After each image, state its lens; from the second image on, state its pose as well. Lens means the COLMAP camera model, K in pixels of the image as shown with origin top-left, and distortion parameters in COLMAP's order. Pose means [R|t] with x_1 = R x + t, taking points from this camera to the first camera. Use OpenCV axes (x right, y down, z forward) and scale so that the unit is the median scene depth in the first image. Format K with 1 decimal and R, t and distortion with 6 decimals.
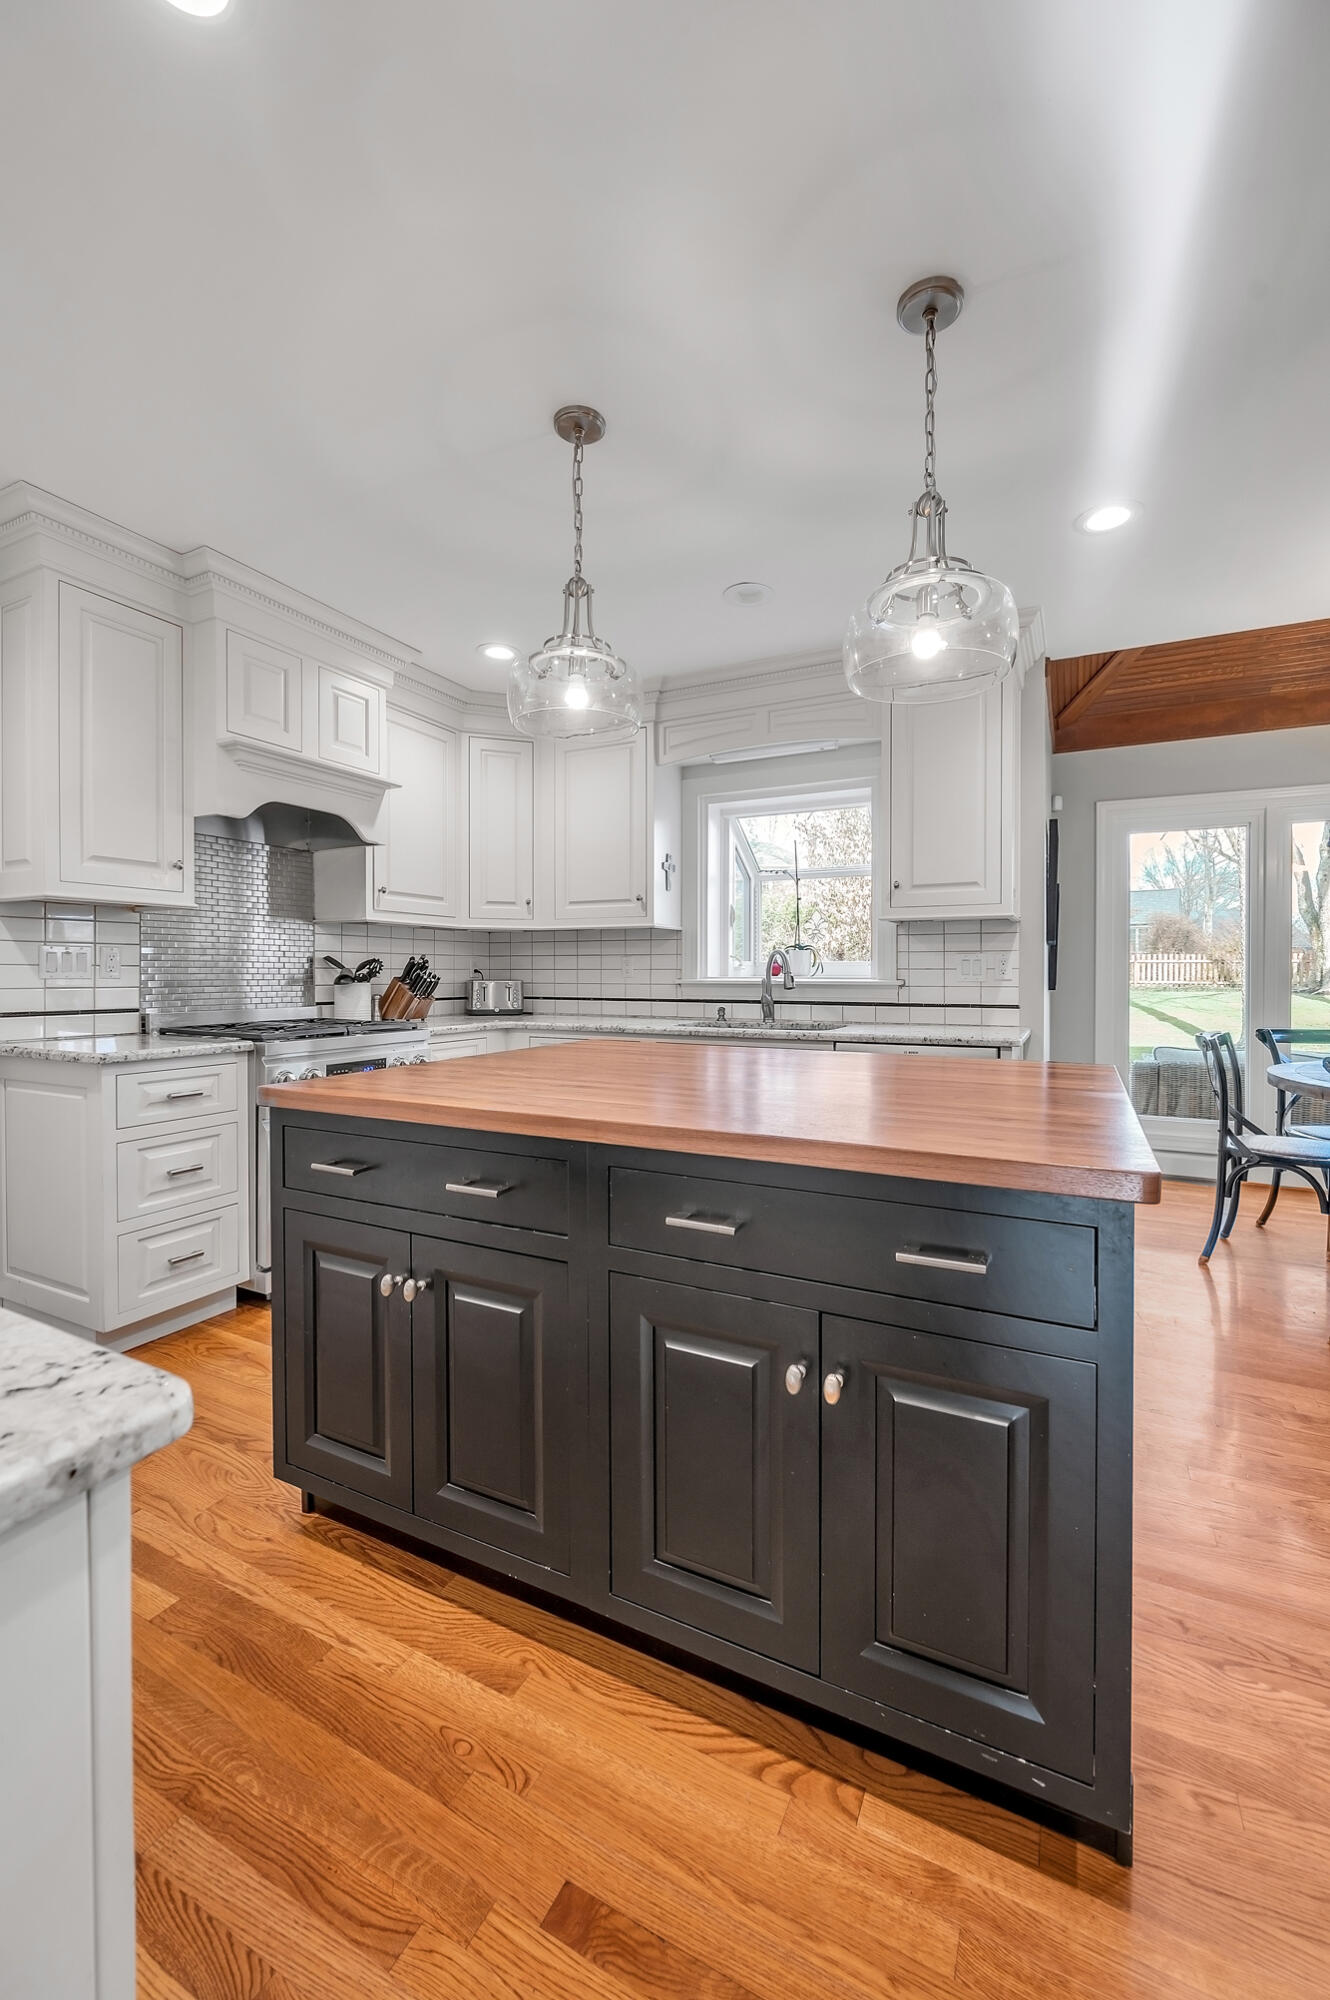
lens RADIAL K [[820.7, 0, 659.9], [0, 820.7, 991.2], [0, 0, 1]] dist [-0.004316, -0.000229]
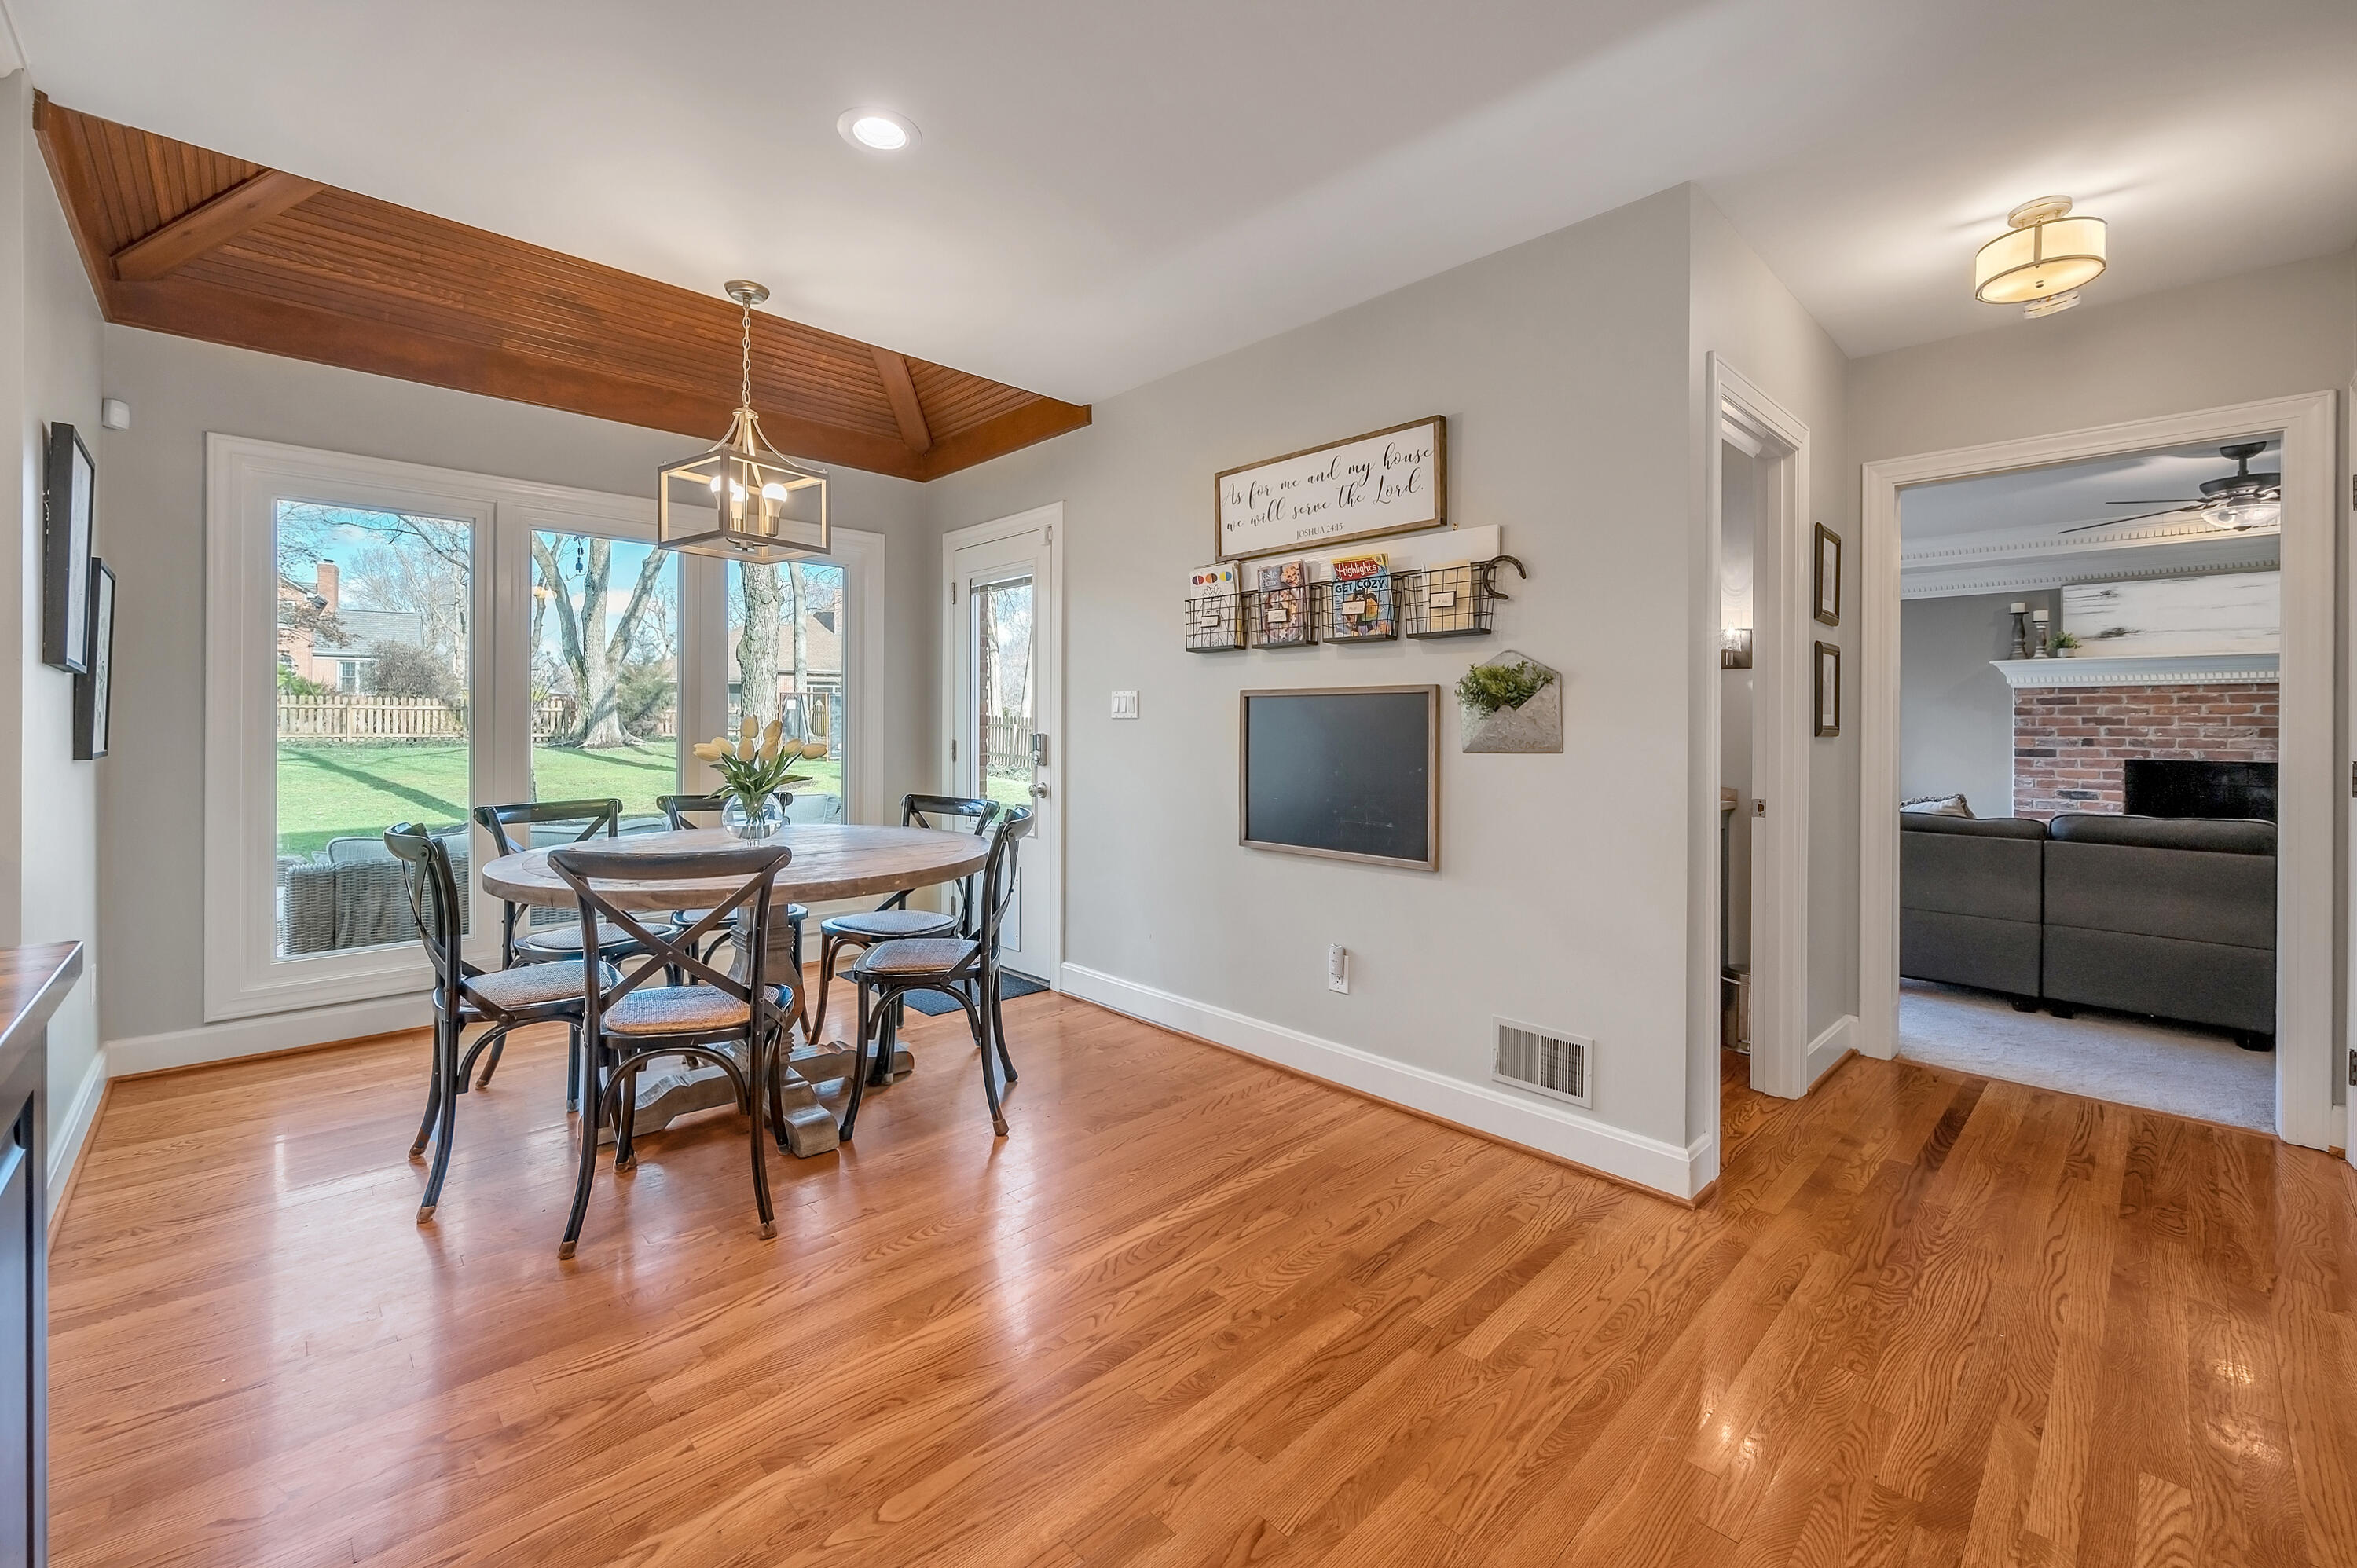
lens RADIAL K [[967.2, 0, 1201.8], [0, 967.2, 732.4], [0, 0, 1]] dist [-0.004316, -0.000229]
pose [[0.324076, 0.002091, 0.946029, 0.131117], [0.010284, 0.999931, -0.005733, -0.005570], [-0.945975, 0.011587, 0.324032, 0.127245]]
